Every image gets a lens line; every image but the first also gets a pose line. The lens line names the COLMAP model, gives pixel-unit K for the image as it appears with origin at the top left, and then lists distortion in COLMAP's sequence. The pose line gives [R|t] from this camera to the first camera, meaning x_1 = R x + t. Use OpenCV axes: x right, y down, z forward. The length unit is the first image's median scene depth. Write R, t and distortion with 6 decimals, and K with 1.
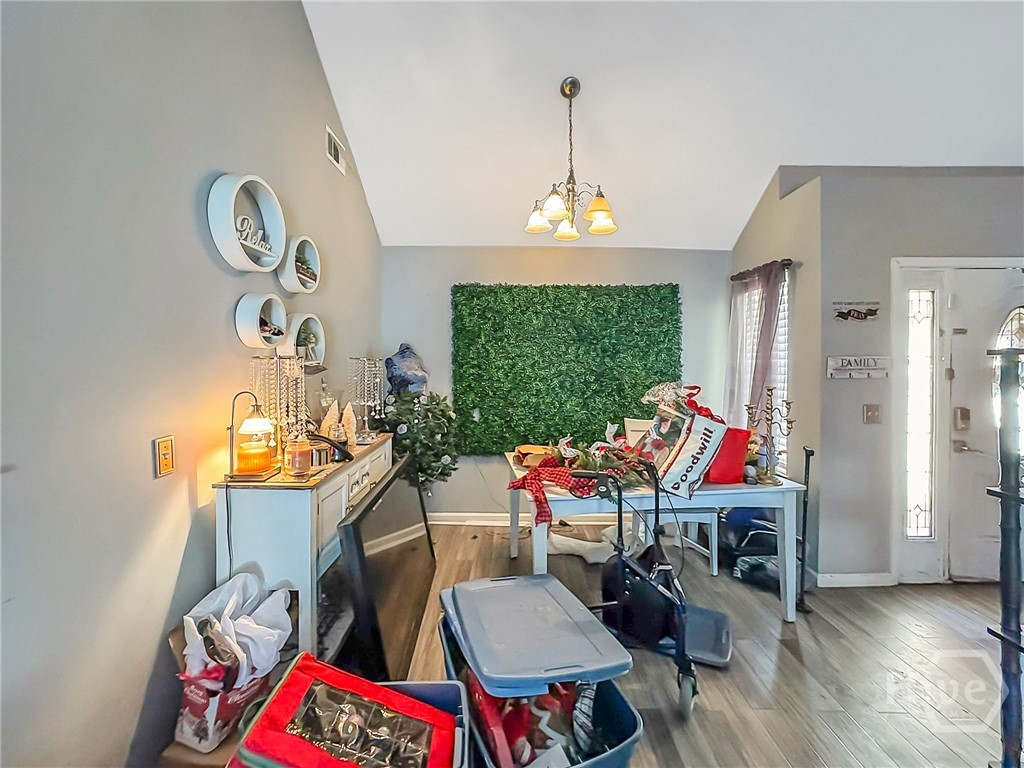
lens RADIAL K [[429.9, 0, 510.0], [0, 429.9, 363.8], [0, 0, 1]] dist [0.000453, 0.000248]
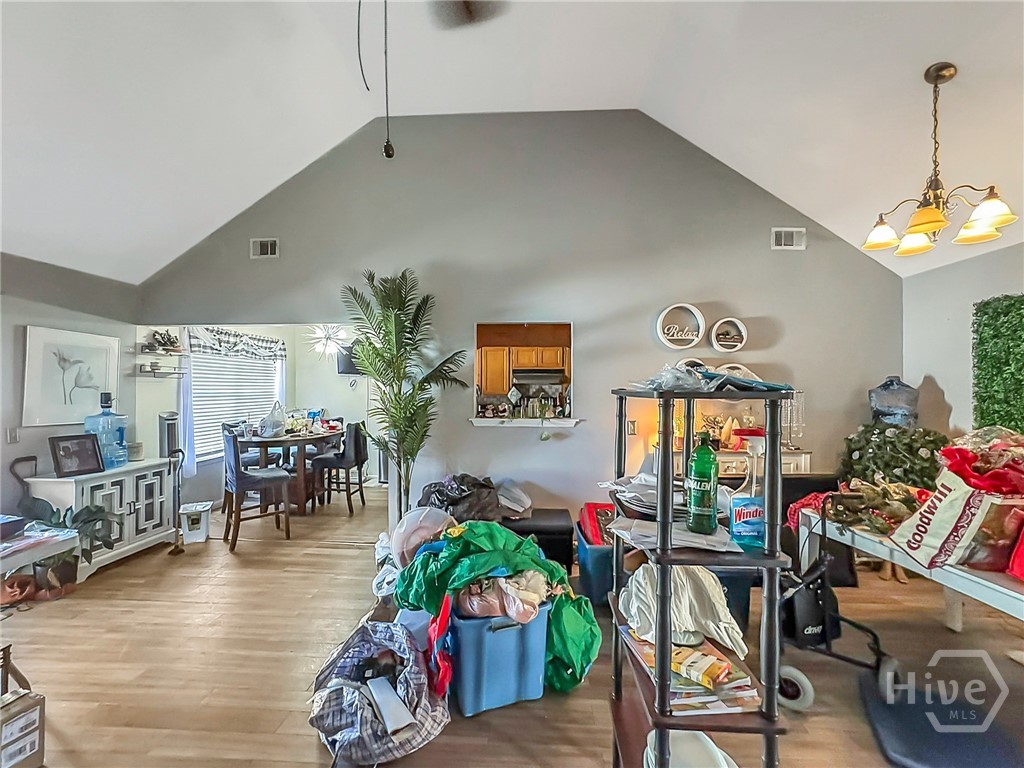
lens RADIAL K [[431.1, 0, 514.4], [0, 431.1, 387.0], [0, 0, 1]] dist [-0.000452, 0.005053]
pose [[-0.070509, -0.000915, -0.997511, 1.067756], [-0.014049, 0.999901, 0.000076, -0.011728], [0.997412, 0.014020, -0.070515, 0.232808]]
